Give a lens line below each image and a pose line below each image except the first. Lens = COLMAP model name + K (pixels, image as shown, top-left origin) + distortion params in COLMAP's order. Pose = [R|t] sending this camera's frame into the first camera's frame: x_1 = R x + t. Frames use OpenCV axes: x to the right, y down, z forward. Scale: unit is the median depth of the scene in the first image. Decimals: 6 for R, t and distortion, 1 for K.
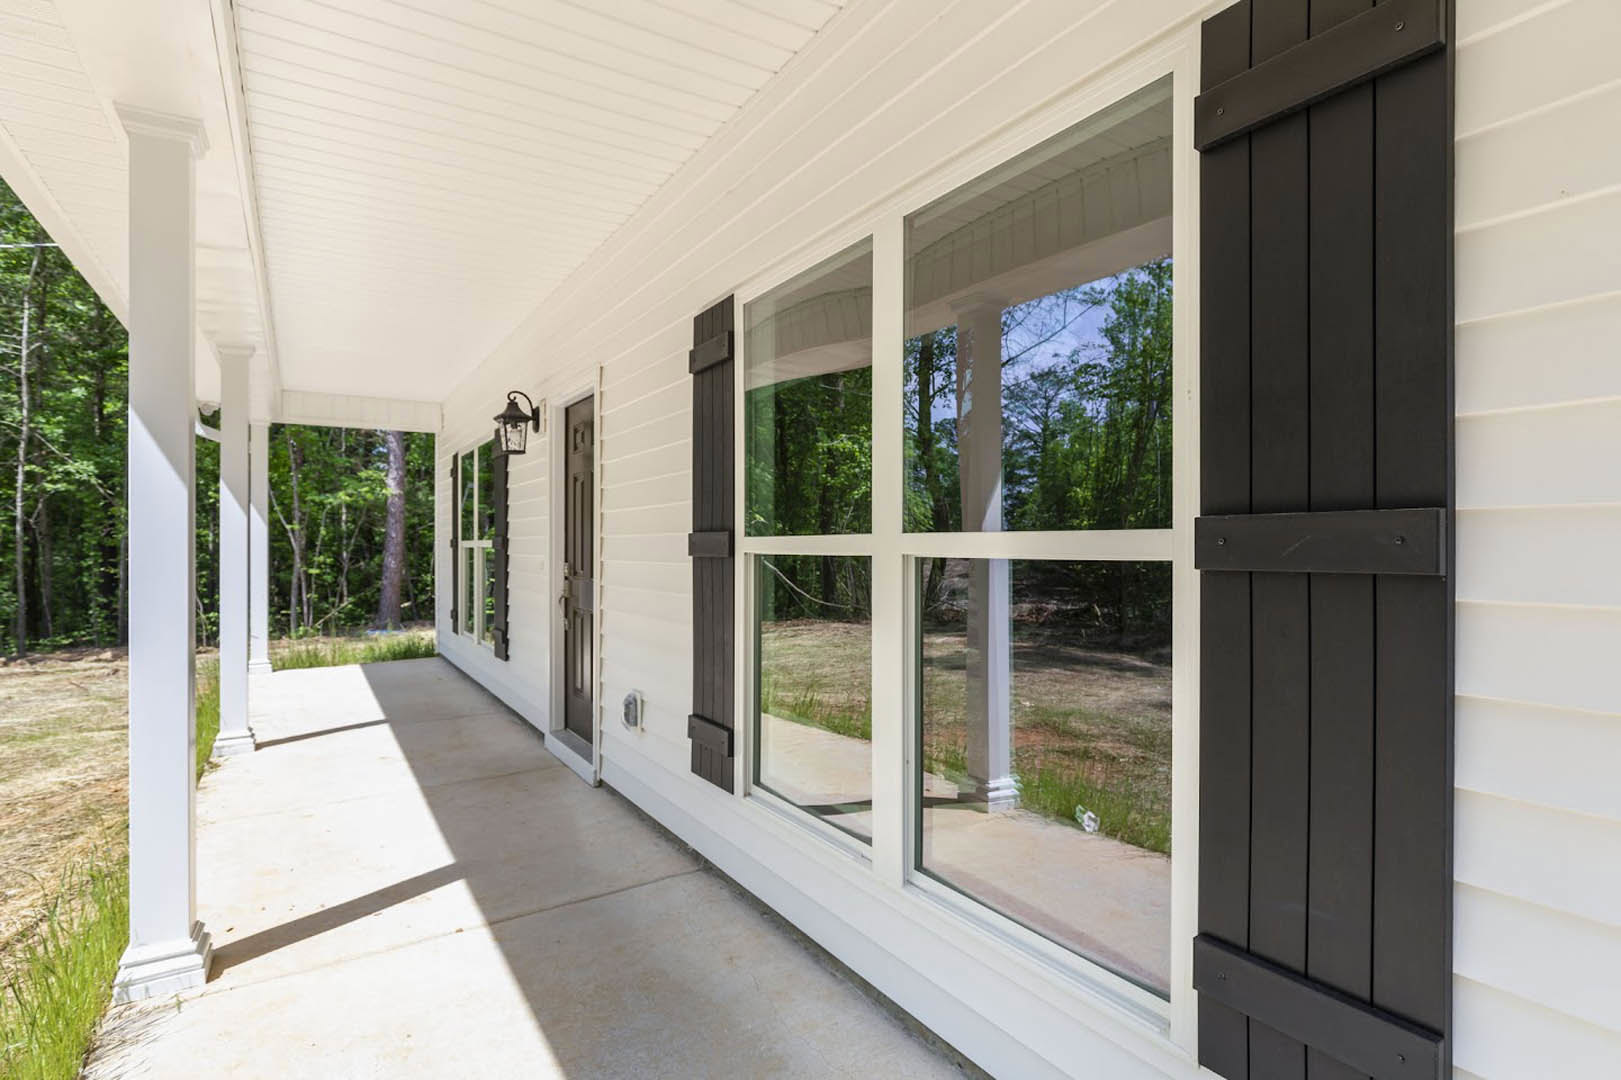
lens RADIAL K [[790.8, 0, 819.4], [0, 790.8, 539.1], [0, 0, 1]] dist [-0.002592, -0.000596]
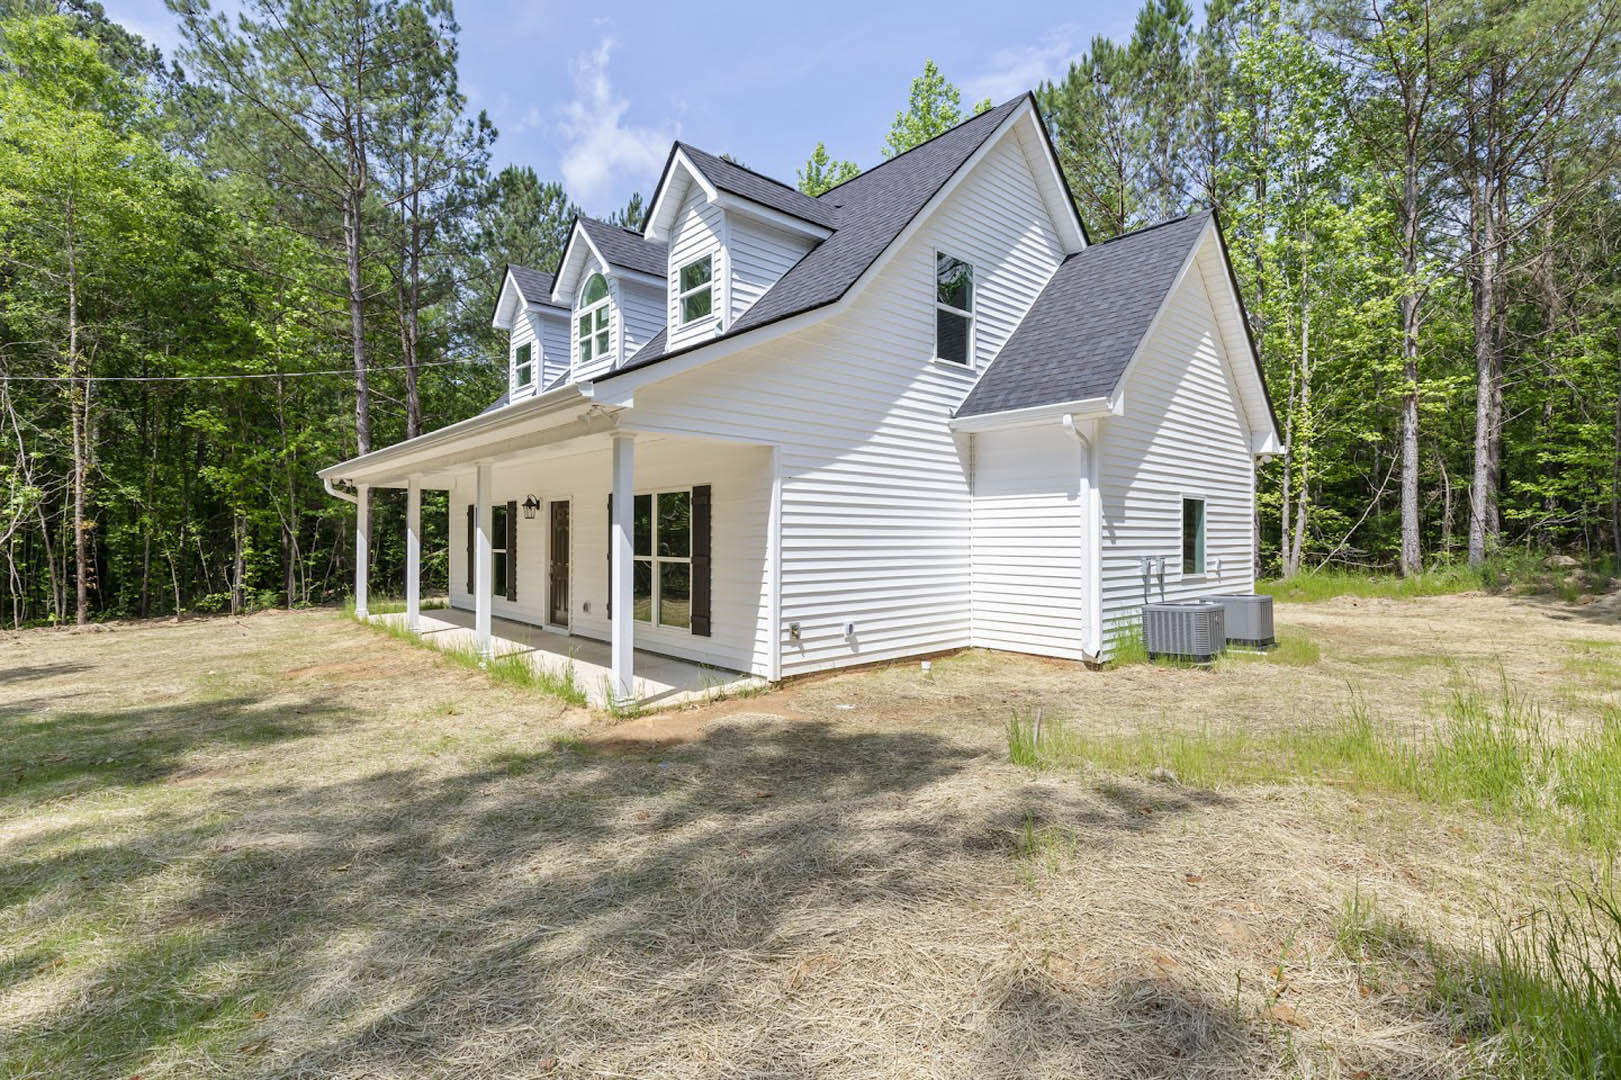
lens RADIAL K [[751.4, 0, 816.8], [0, 751.4, 536.8], [0, 0, 1]] dist [0.004249, 0.000321]
pose [[0.984979, 0.004358, 0.172621, 0.118852], [-0.005732, 0.999956, 0.007462, -0.073514], [-0.172581, -0.008339, 0.984960, -1.626361]]
